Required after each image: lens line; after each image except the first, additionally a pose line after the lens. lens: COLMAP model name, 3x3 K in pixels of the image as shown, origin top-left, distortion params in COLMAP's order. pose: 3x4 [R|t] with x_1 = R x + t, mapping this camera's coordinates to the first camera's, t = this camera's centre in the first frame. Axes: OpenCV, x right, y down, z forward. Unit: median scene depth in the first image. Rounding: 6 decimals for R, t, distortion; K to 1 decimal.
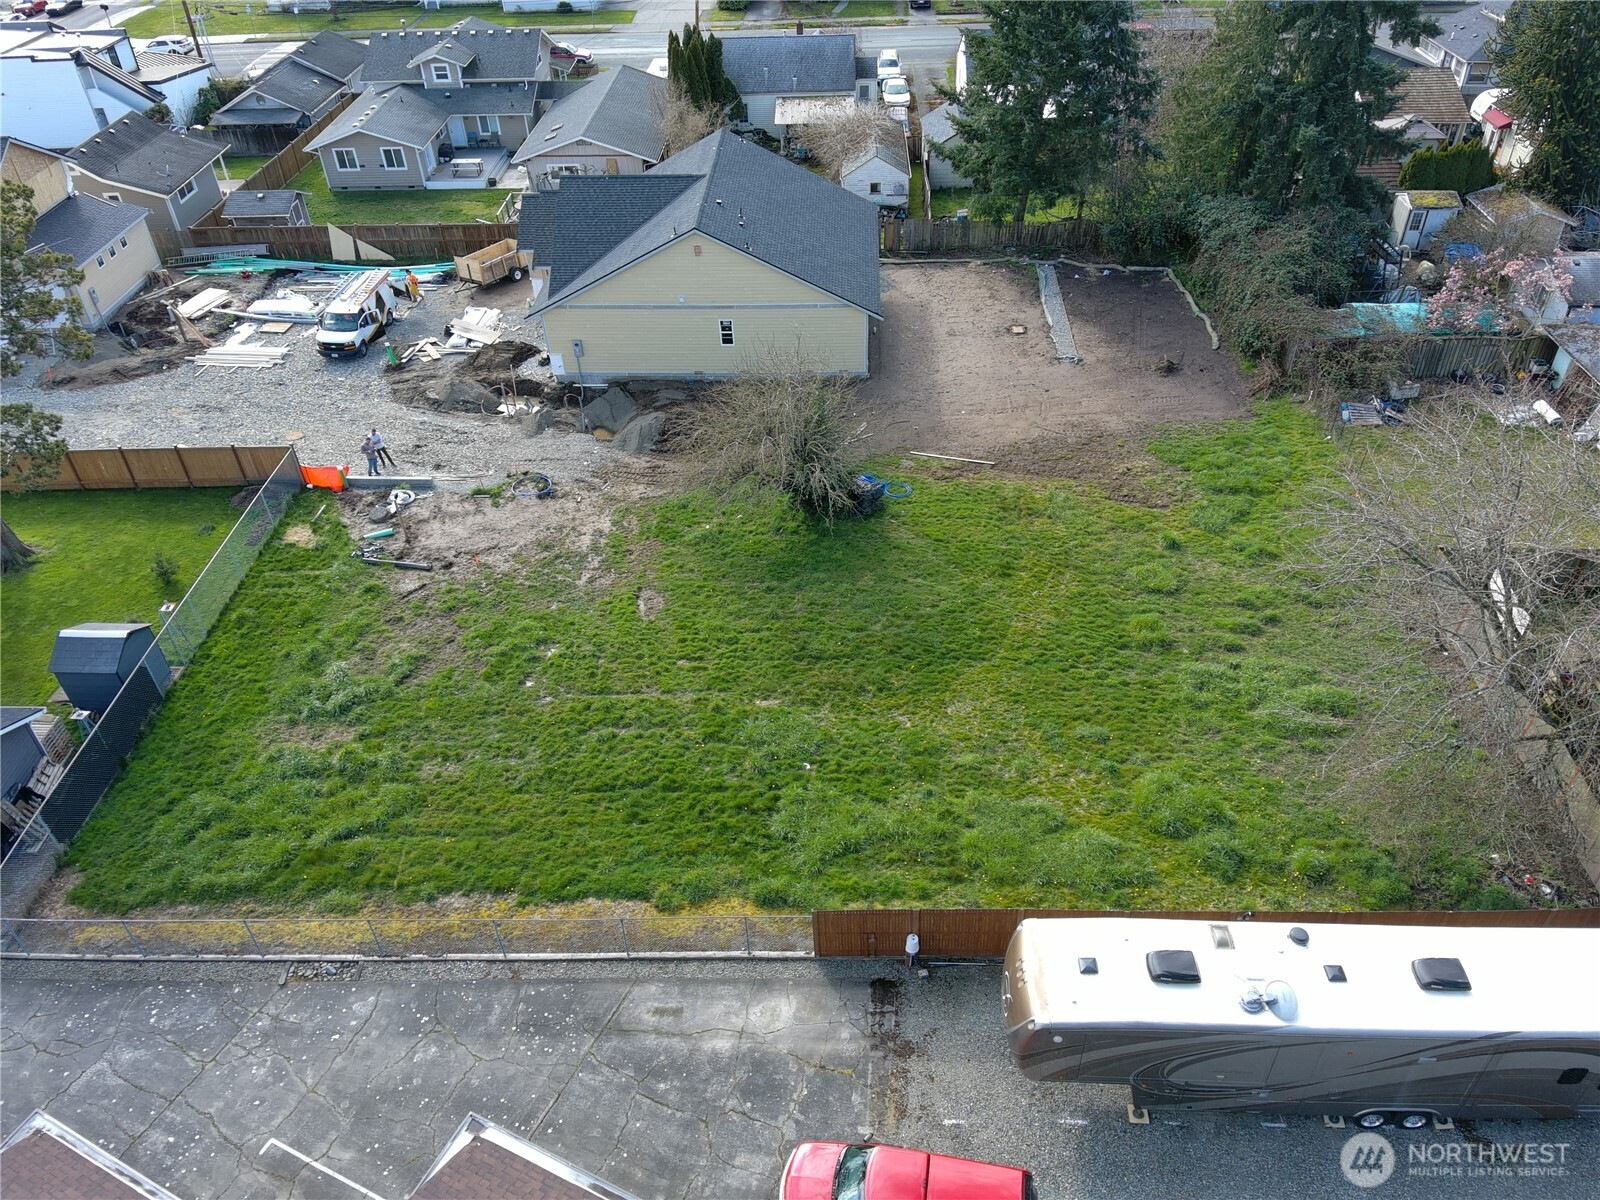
lens RADIAL K [[1131.4, 0, 811.7], [0, 1131.4, 594.4], [0, 0, 1]] dist [0.157509, -0.232587]
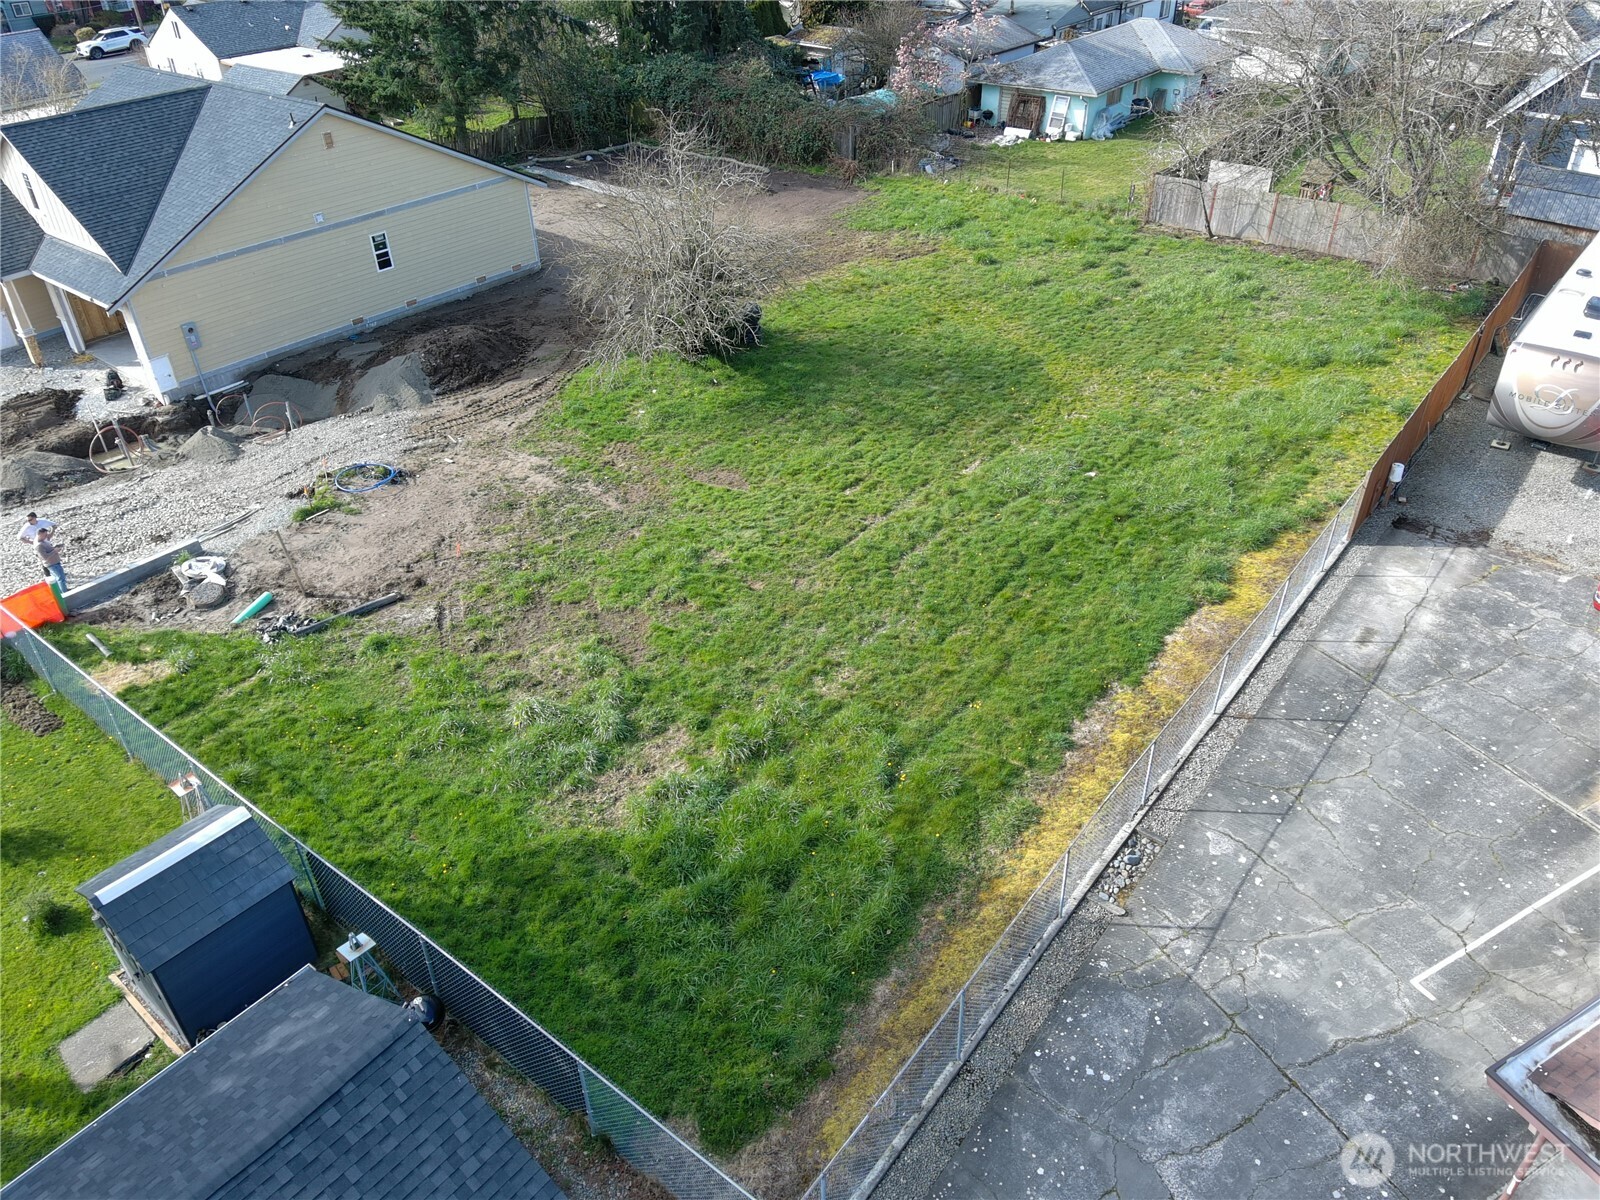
lens RADIAL K [[1131.4, 0, 811.7], [0, 1131.4, 594.4], [0, 0, 1]] dist [0.157509, -0.232587]
pose [[0.597079, -0.439615, 0.670995, -0.568339], [0.500281, 0.857933, 0.116920, 0.013808], [-0.627069, 0.265876, 0.732185, 0.369022]]
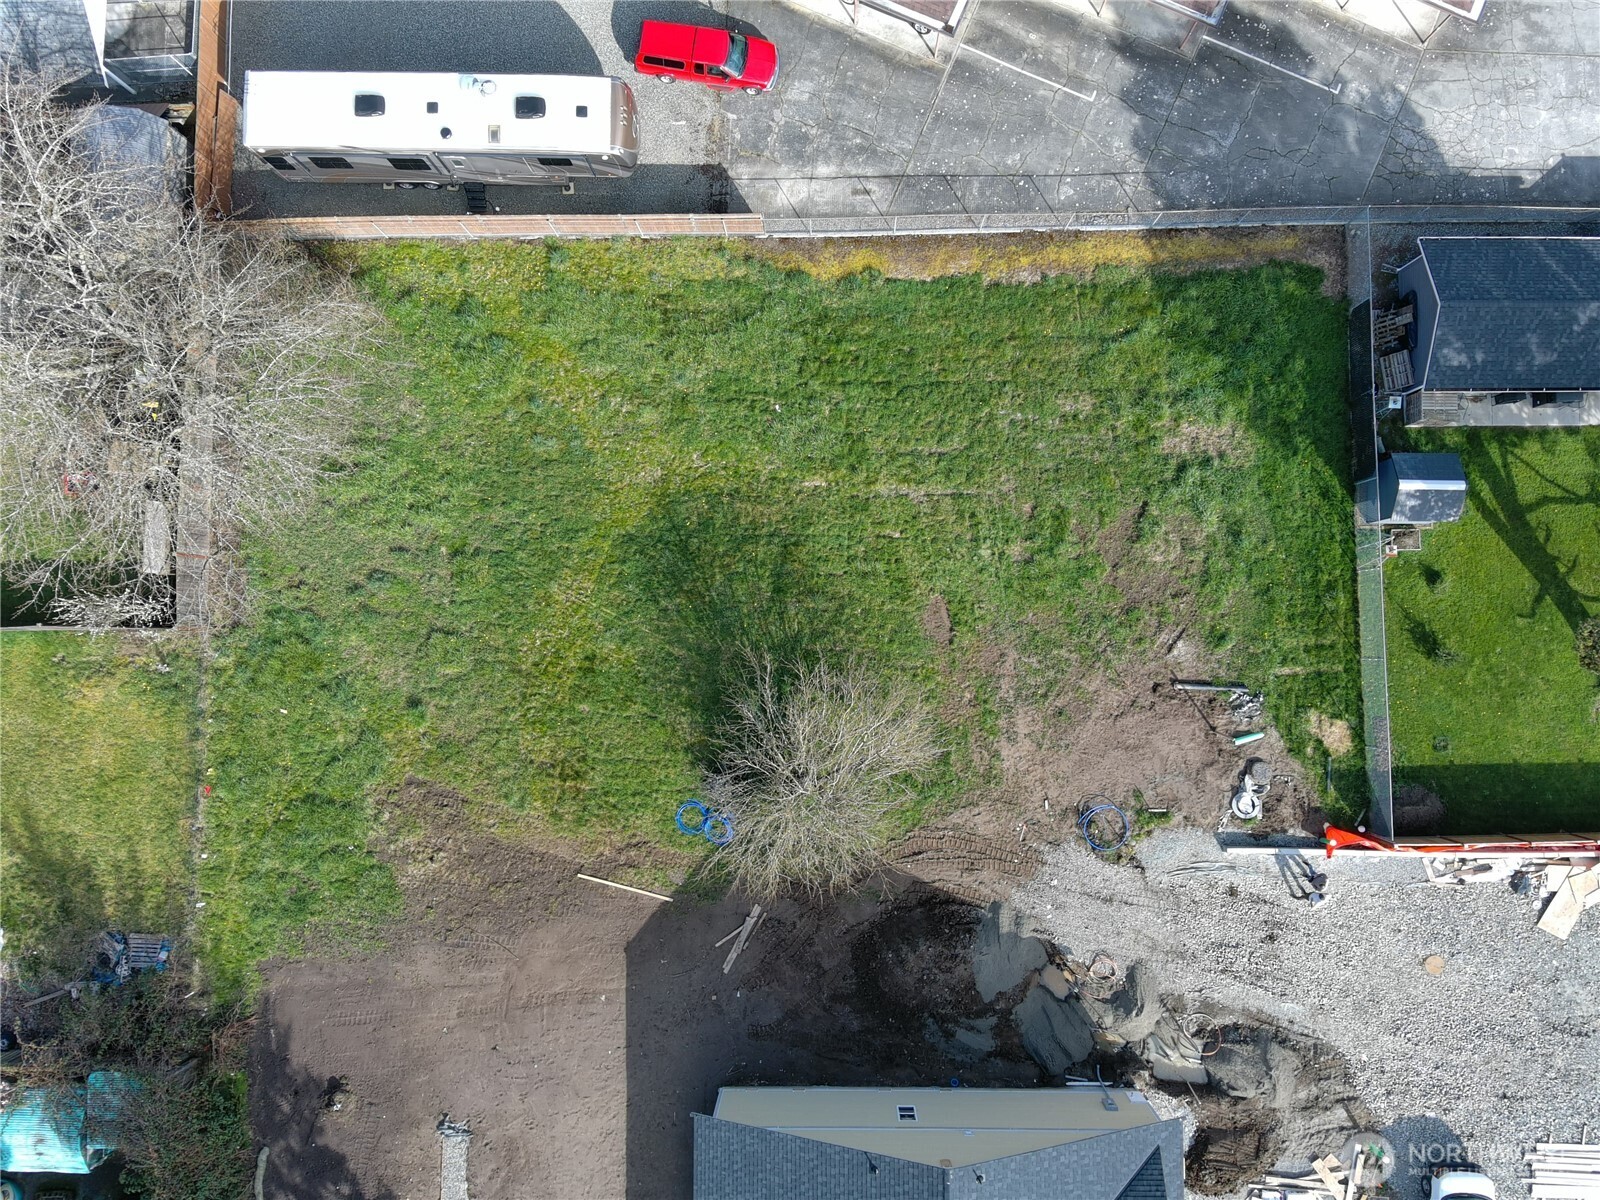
lens RADIAL K [[1131.4, 0, 811.7], [0, 1131.4, 594.4], [0, 0, 1]] dist [0.157509, -0.232587]
pose [[-0.998441, 0.034644, 0.043764, -0.064766], [0.015069, -0.587654, 0.808972, -0.708698], [0.053744, 0.808370, 0.586216, 0.321760]]
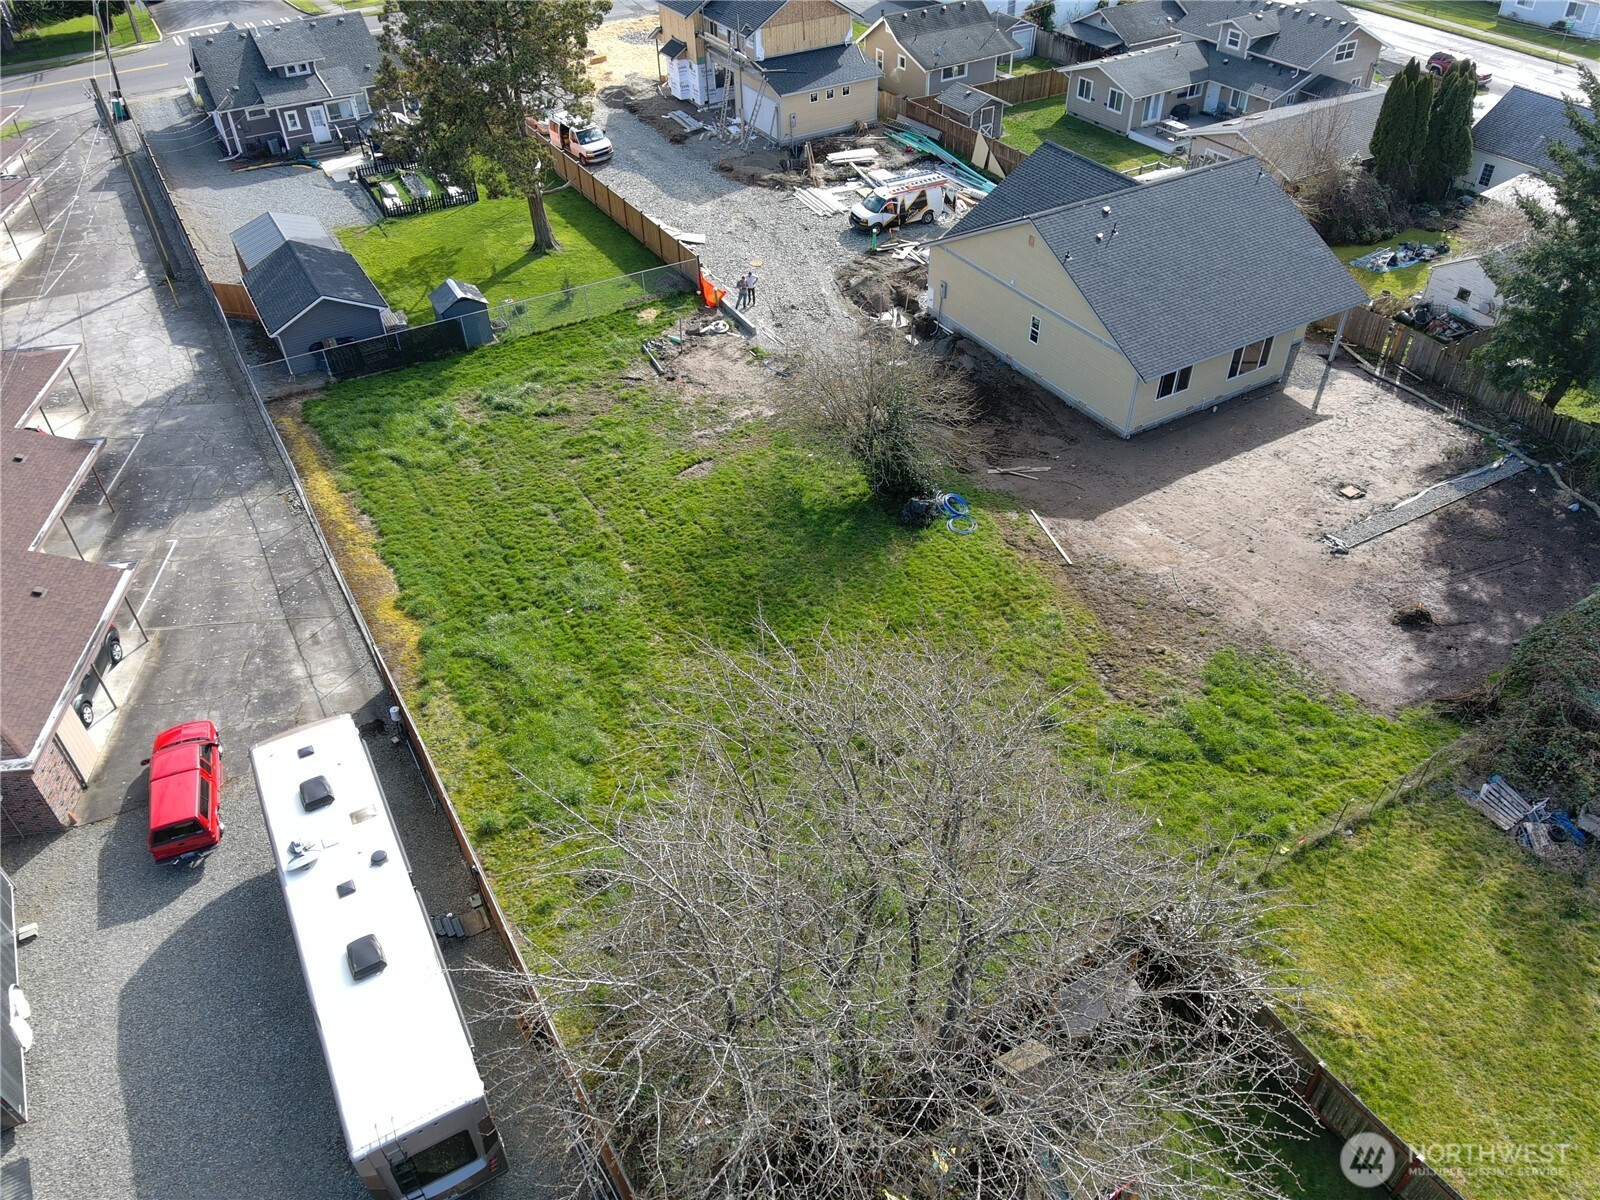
lens RADIAL K [[1131.4, 0, 811.7], [0, 1131.4, 594.4], [0, 0, 1]] dist [0.157509, -0.232587]
pose [[0.533737, 0.560115, -0.633559, 0.641742], [-0.530317, 0.805268, 0.265157, -0.229155], [0.658703, 0.194463, 0.726839, 0.216224]]
